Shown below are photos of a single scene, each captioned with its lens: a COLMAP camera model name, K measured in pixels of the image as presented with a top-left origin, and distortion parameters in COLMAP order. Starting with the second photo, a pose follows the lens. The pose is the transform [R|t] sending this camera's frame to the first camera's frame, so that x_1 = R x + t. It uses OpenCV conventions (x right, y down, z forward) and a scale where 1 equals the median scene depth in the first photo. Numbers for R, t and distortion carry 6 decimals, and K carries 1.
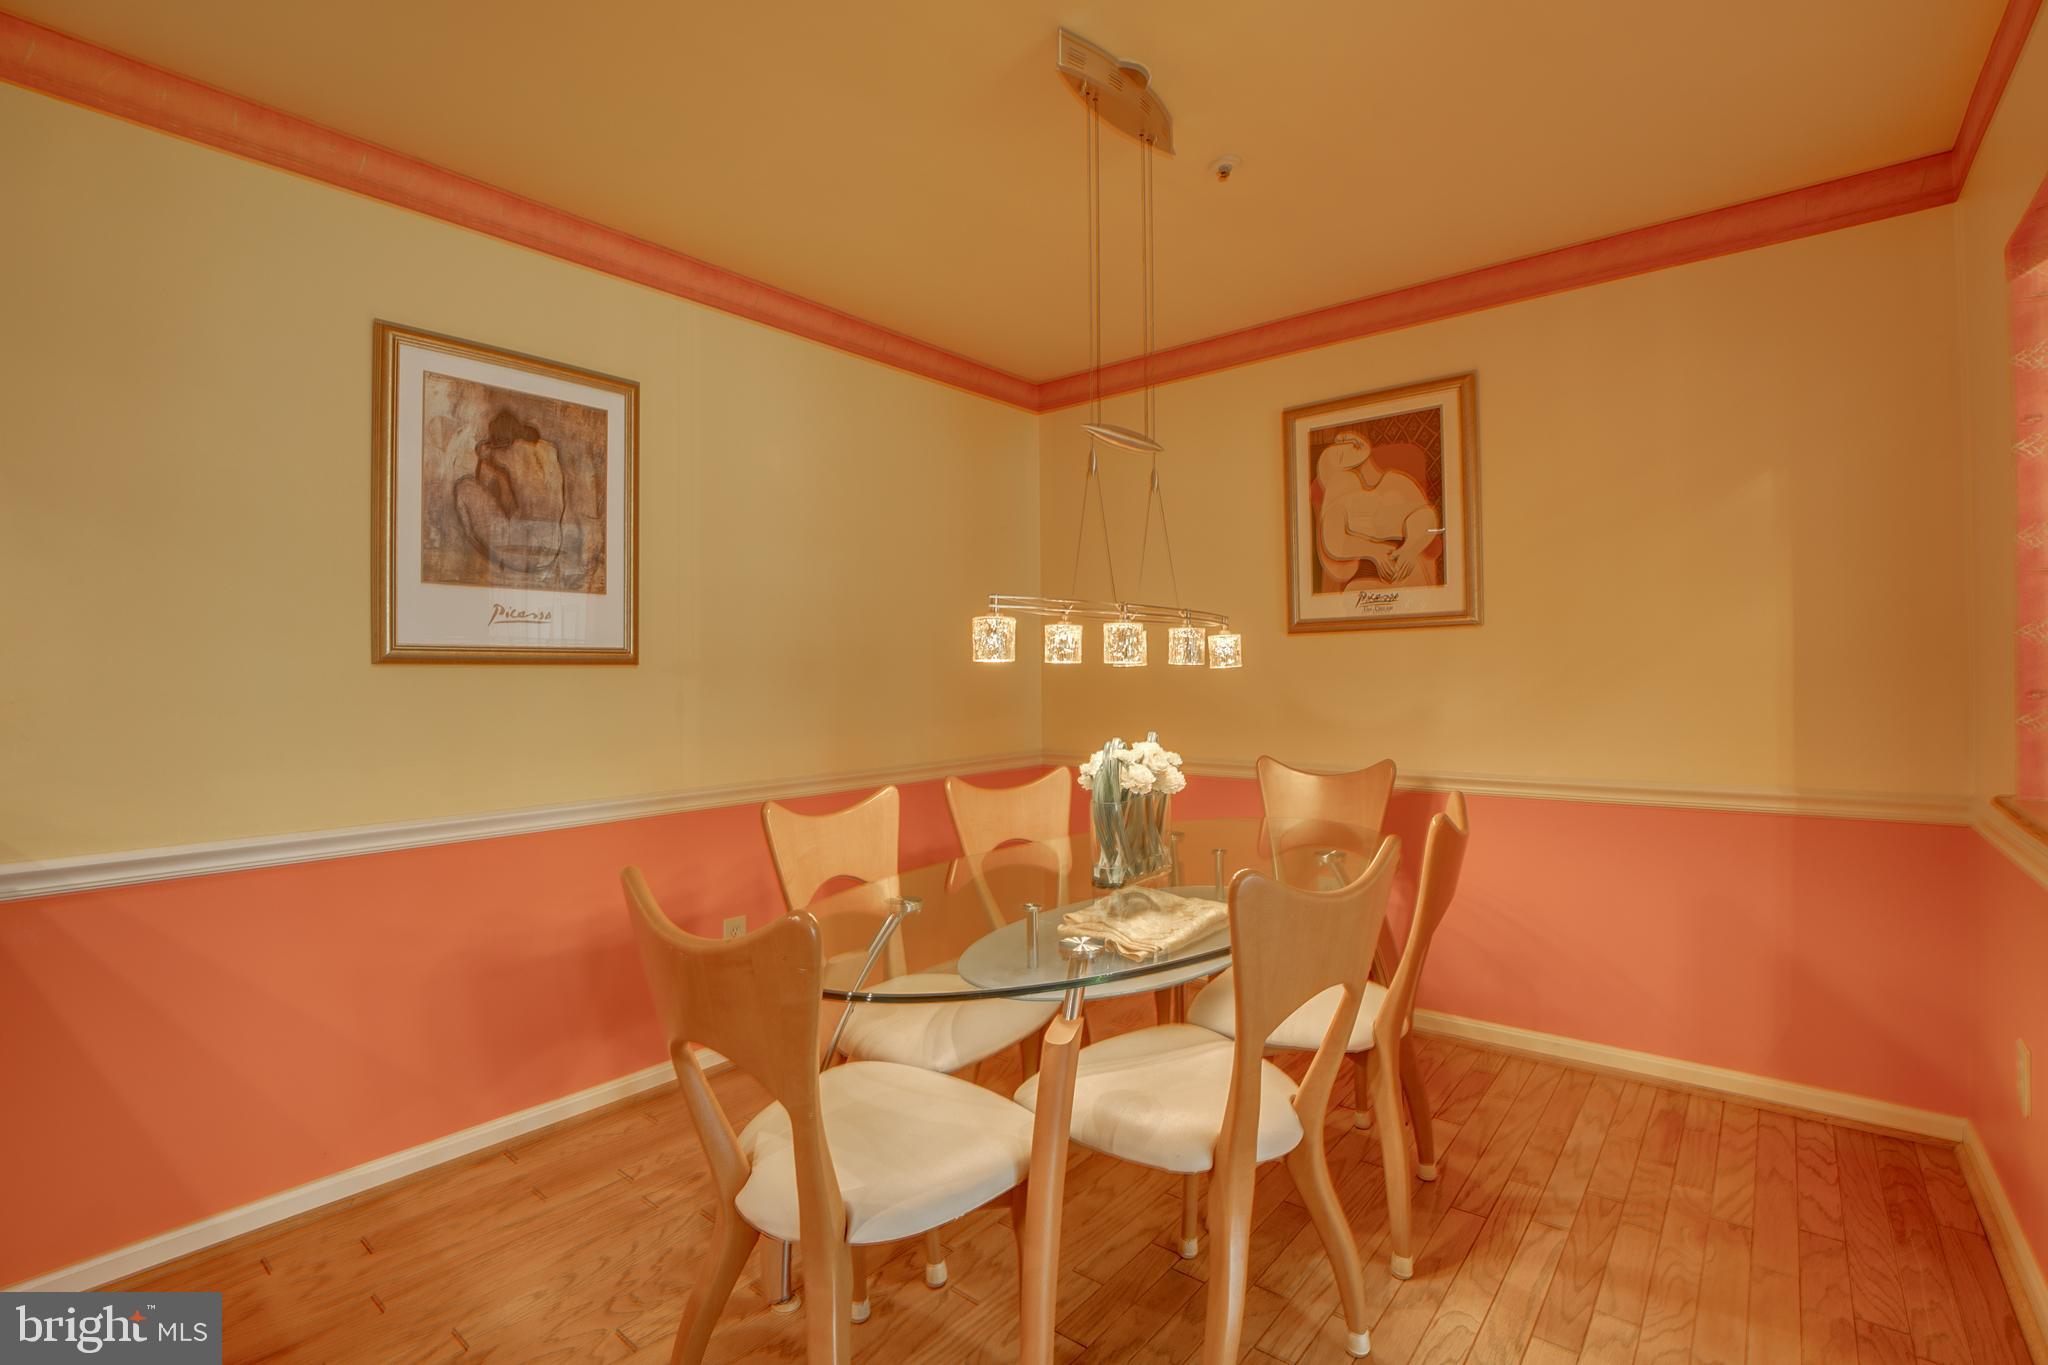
lens RADIAL K [[932.3, 0, 1040.7], [0, 932.3, 674.9], [0, 0, 1]] dist [-0.035762, 0.006825]
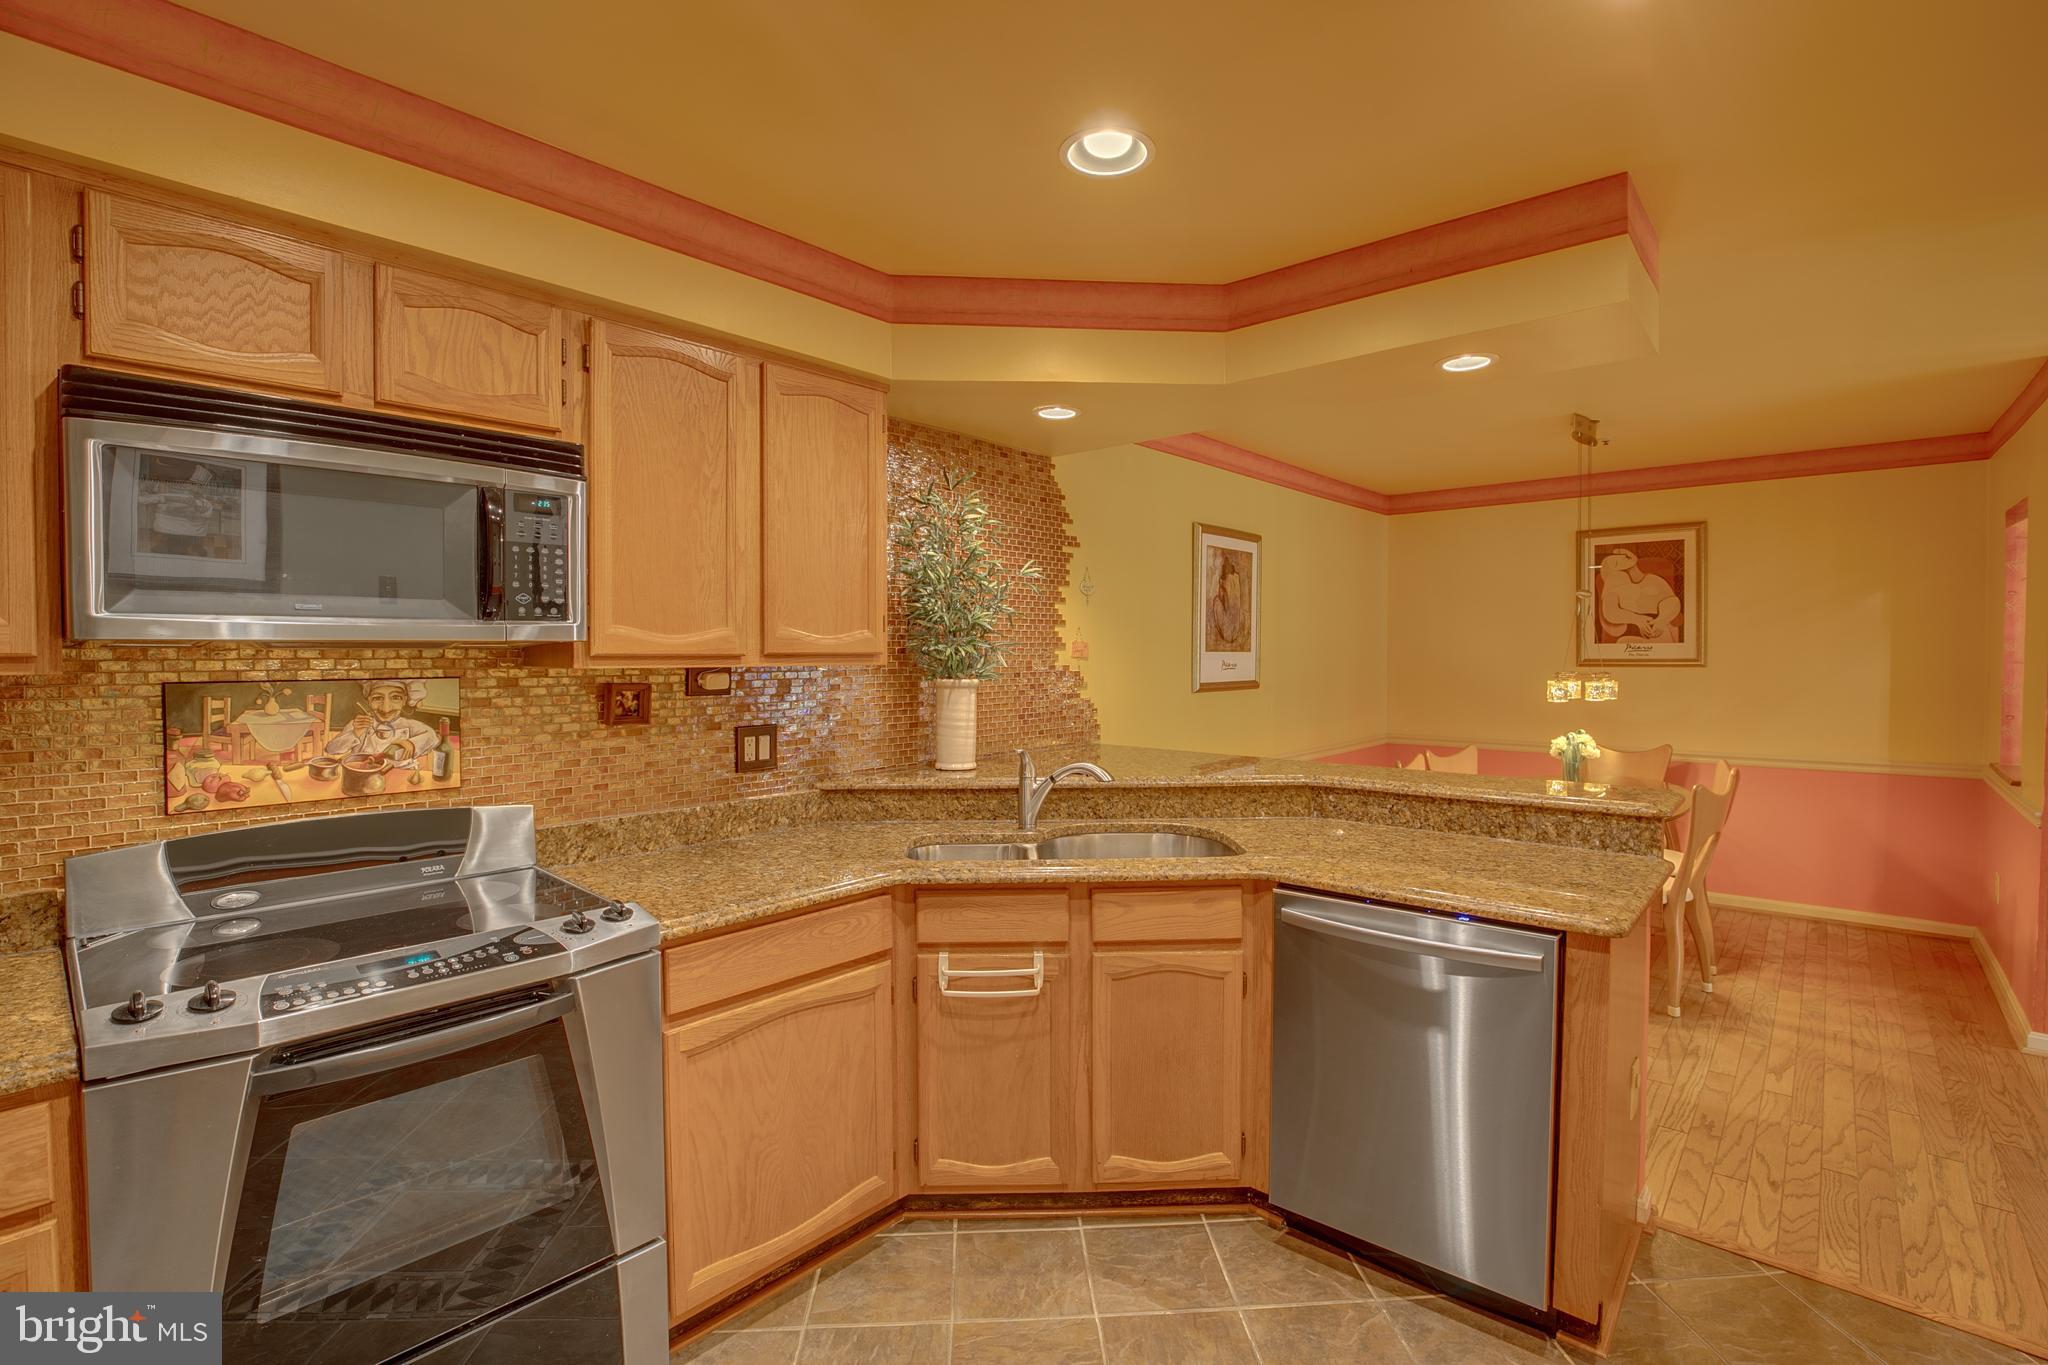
lens RADIAL K [[932.3, 0, 1040.7], [0, 932.3, 674.9], [0, 0, 1]] dist [-0.035762, 0.006825]
pose [[0.999344, 0.008208, -0.035280, -0.875142], [-0.007196, 0.999562, 0.028713, -0.094688], [0.035500, -0.028441, 0.998965, -0.946883]]
